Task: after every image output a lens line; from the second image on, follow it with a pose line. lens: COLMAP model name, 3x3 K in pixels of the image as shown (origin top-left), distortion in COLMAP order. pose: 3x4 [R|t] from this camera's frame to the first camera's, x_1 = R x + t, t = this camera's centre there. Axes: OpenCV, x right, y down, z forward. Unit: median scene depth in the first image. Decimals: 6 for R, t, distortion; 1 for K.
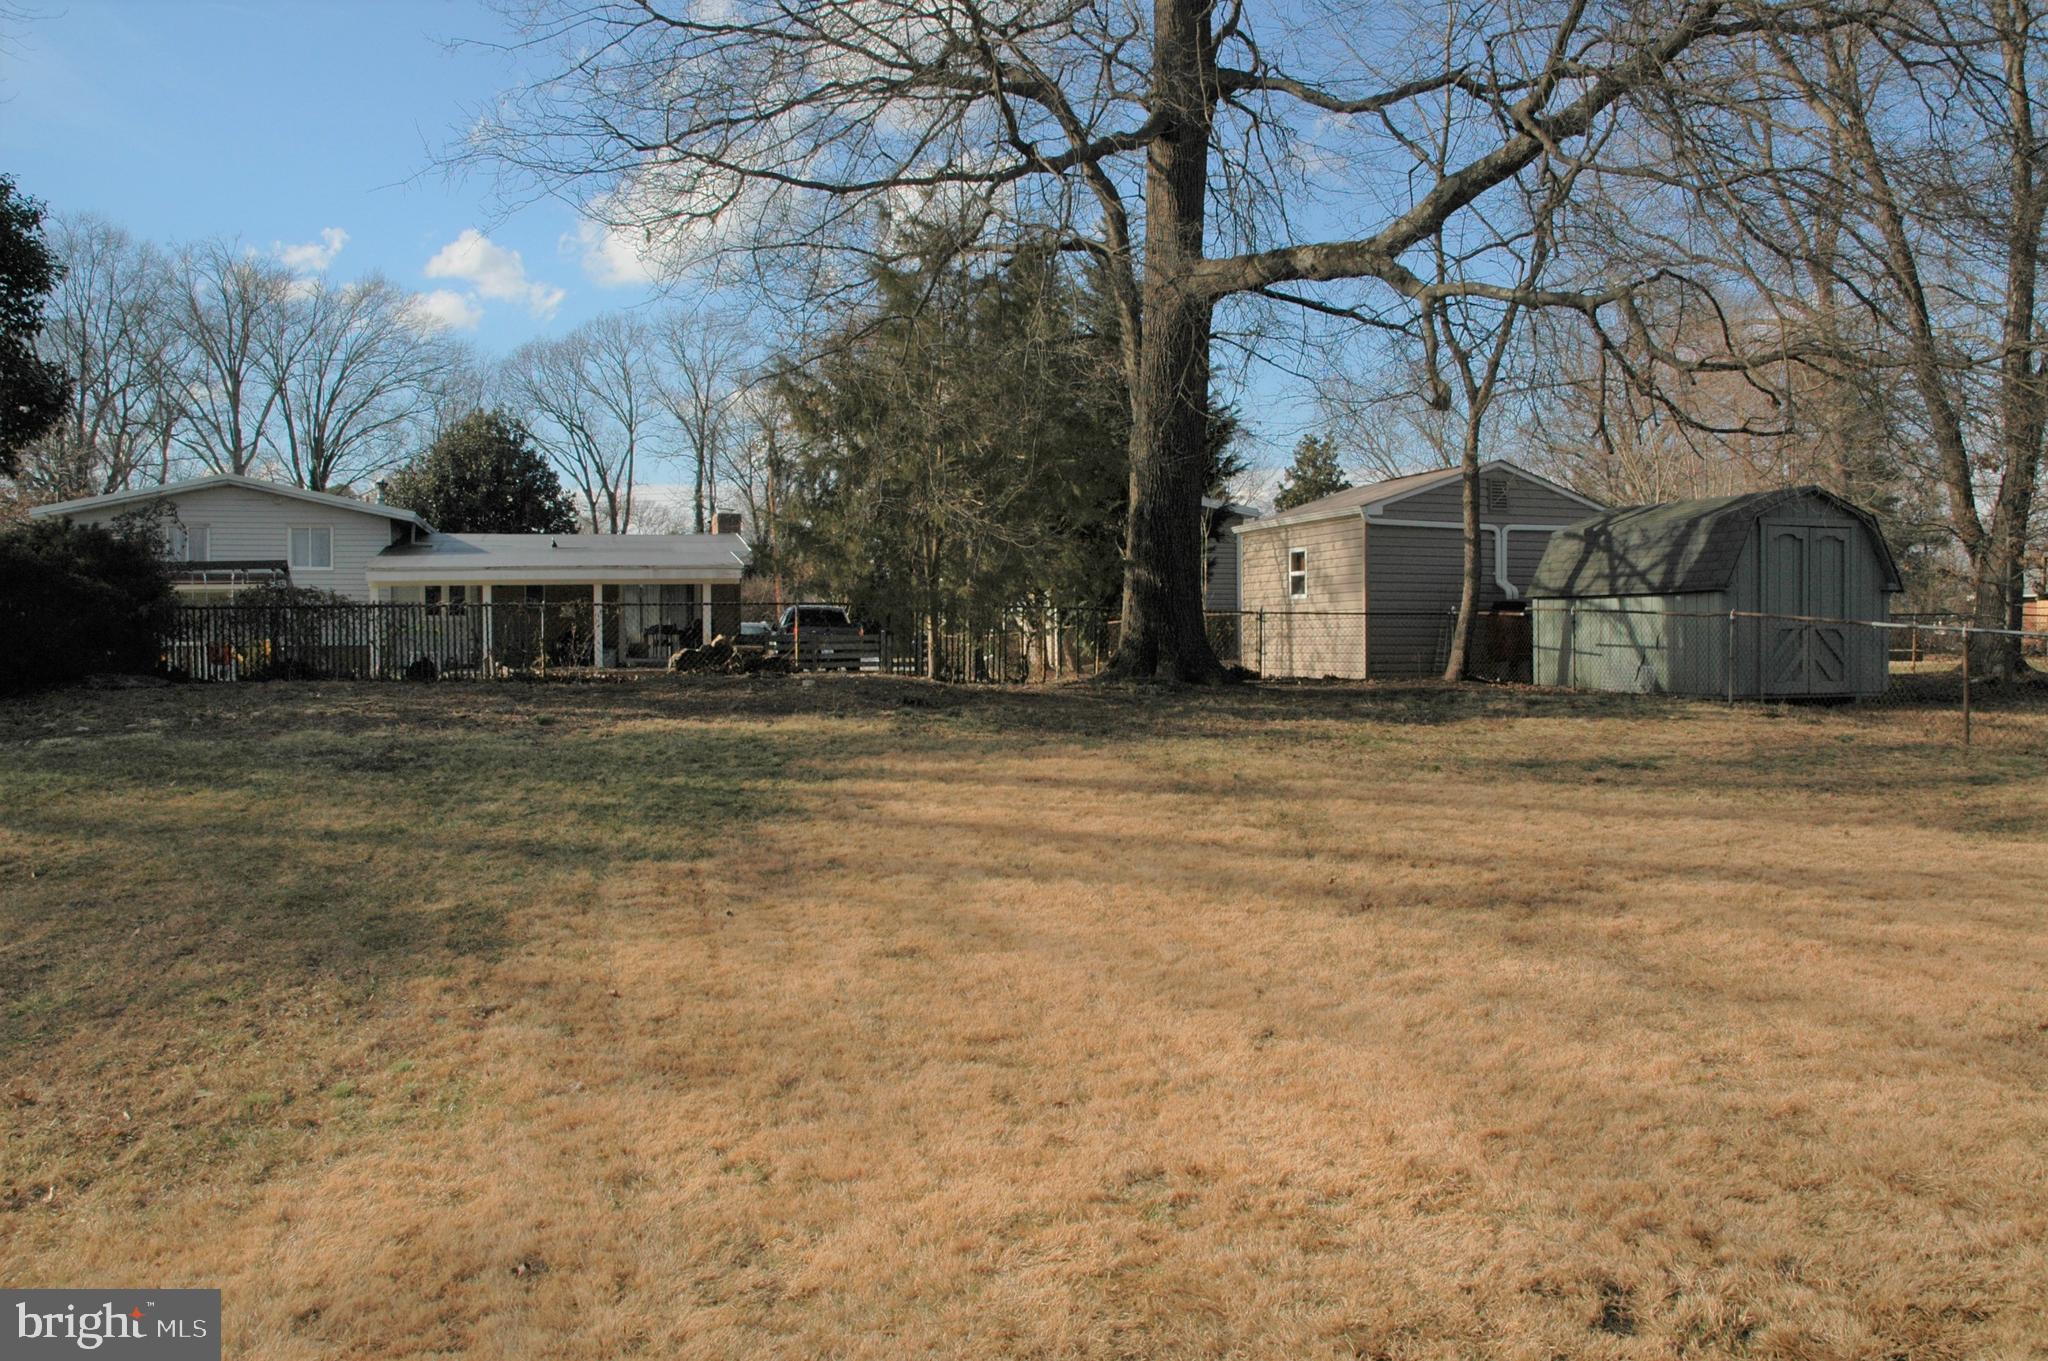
lens RADIAL K [[1565.0, 0, 1024.0], [0, 1565.0, 680.5], [0, 0, 1]] dist [-0.180260, 0.162539]
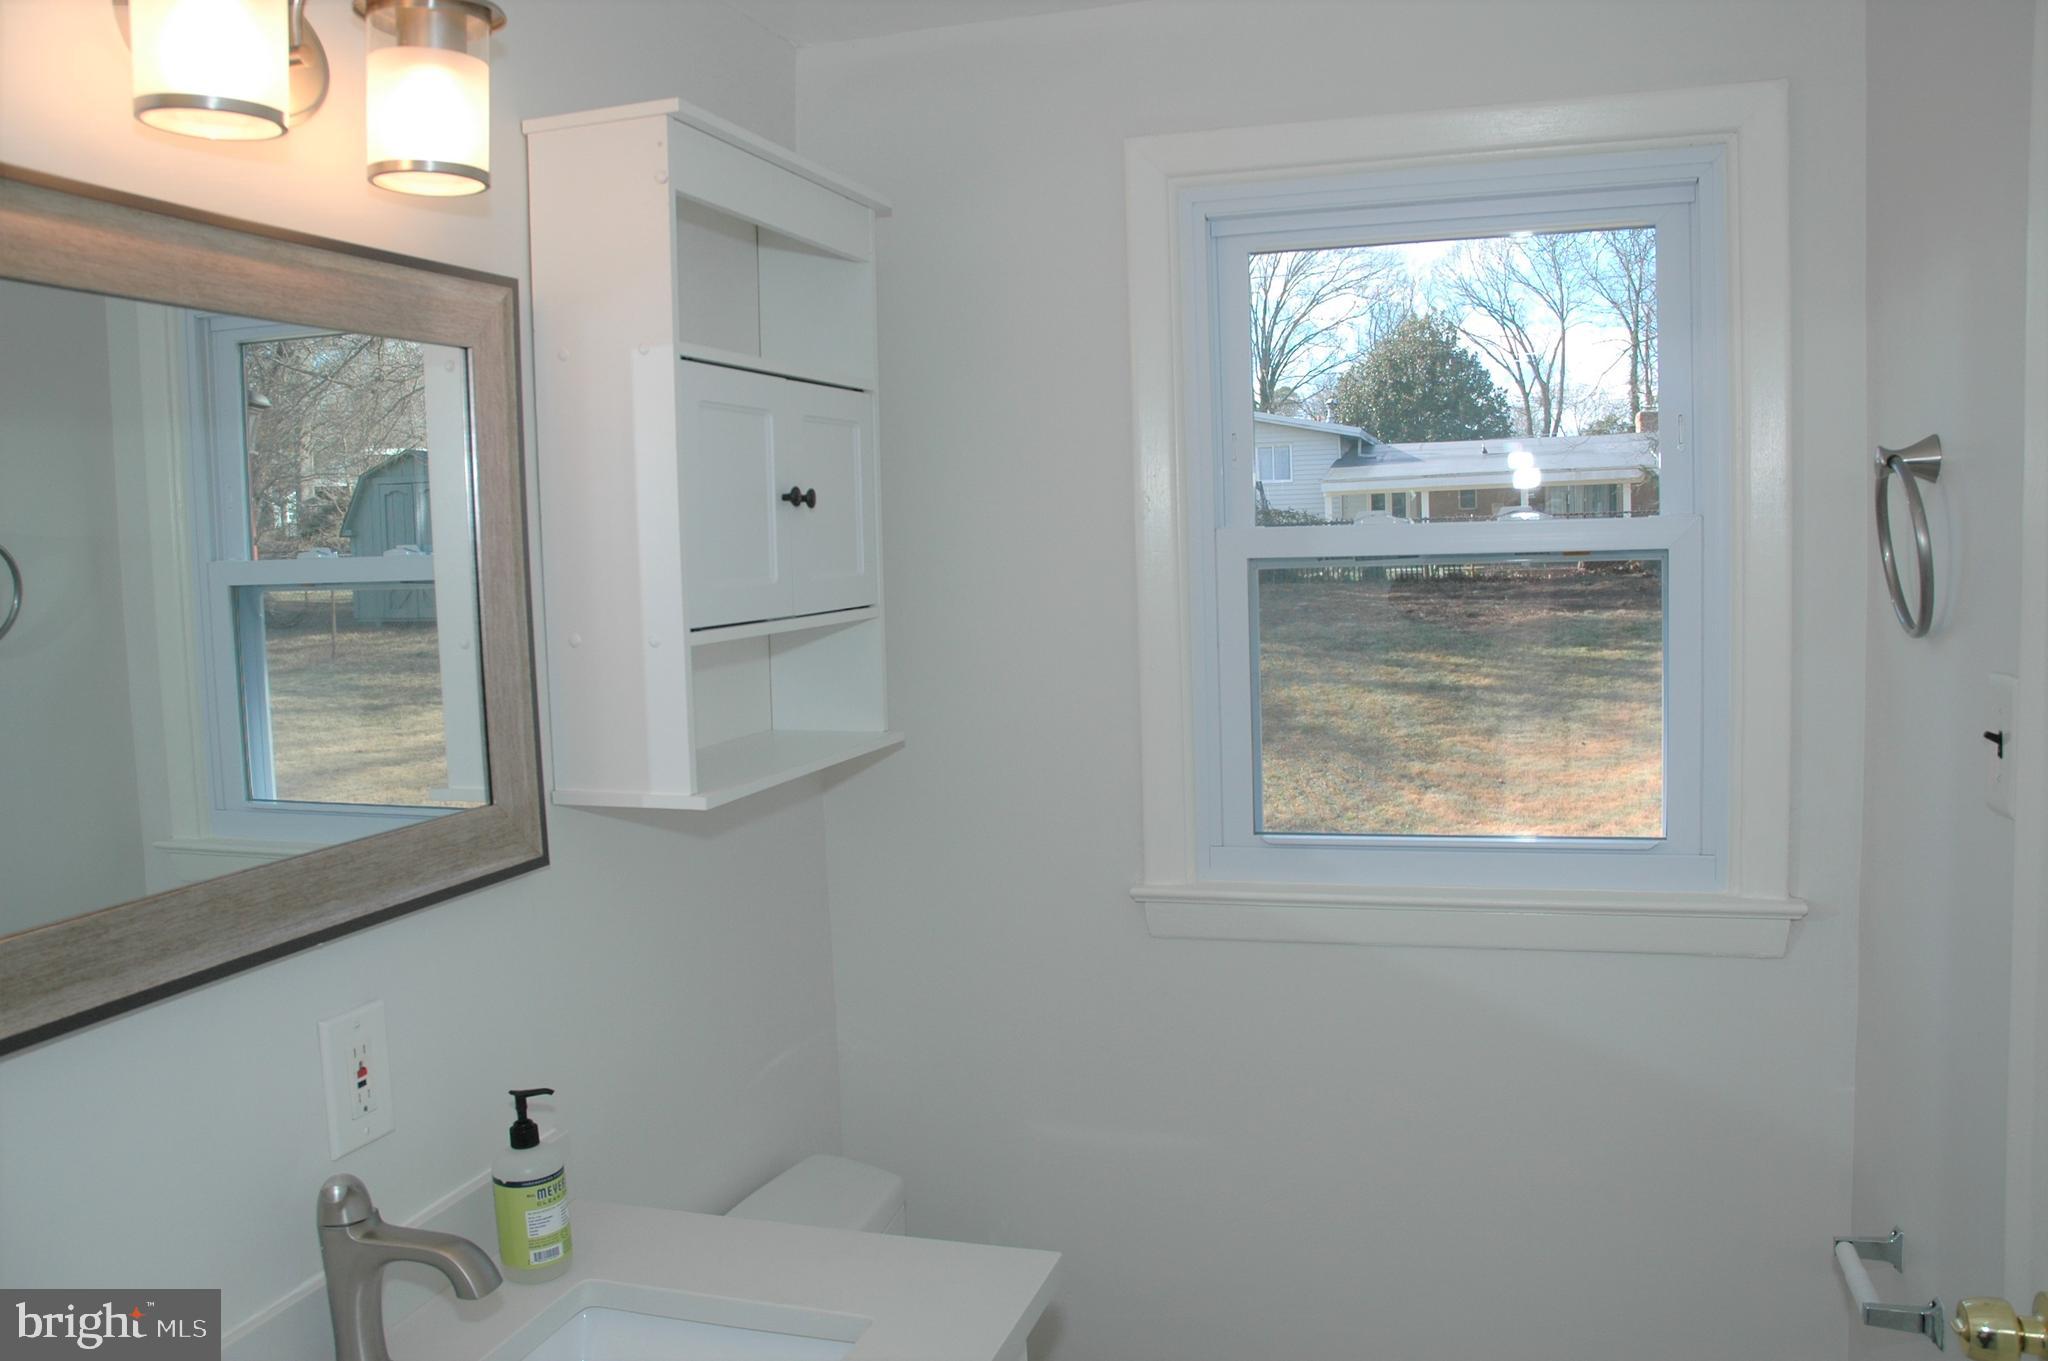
lens RADIAL K [[1565.0, 0, 1024.0], [0, 1565.0, 680.5], [0, 0, 1]] dist [-0.180260, 0.162539]
pose [[0.830714, 0.021863, -0.556270, 0.034117], [0.018484, 0.997594, 0.066811, -0.004064], [0.556393, -0.065783, 0.828311, -0.099028]]
